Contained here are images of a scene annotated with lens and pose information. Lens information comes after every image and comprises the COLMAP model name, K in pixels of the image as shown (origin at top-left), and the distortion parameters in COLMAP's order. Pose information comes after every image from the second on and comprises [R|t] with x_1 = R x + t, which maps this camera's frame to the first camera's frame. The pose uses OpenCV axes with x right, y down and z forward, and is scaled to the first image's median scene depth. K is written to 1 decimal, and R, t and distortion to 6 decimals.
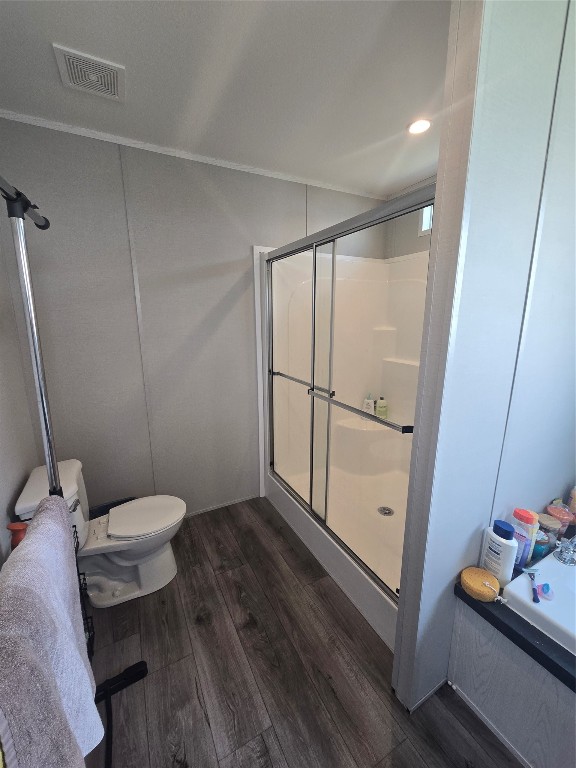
lens RADIAL K [[309.6, 0, 289.1], [0, 309.6, 380.5], [0, 0, 1]] dist [-0.002604, -0.000319]
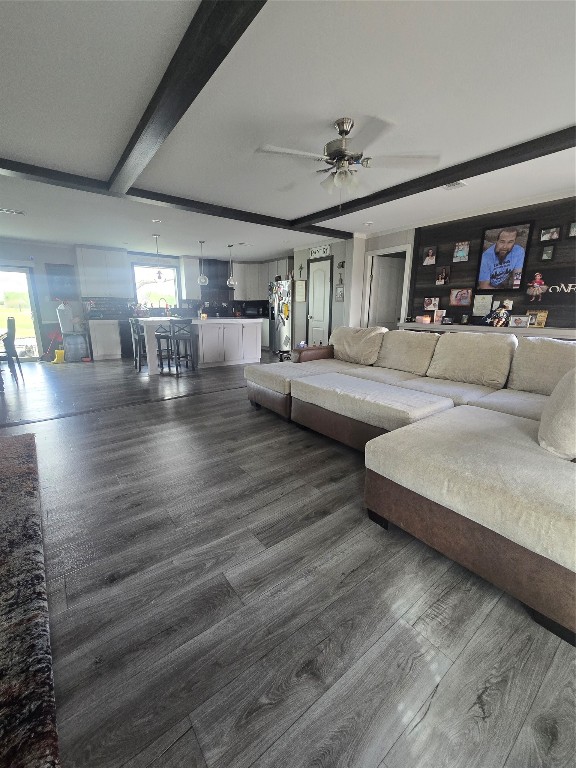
lens RADIAL K [[309.6, 0, 284.8], [0, 309.6, 382.1], [0, 0, 1]] dist [-0.002604, -0.000319]
pose [[-0.139842, -0.239512, 0.960770, -0.577370], [0.184649, 0.946975, 0.262950, -0.007623], [-0.972805, 0.214177, -0.088201, 0.912897]]
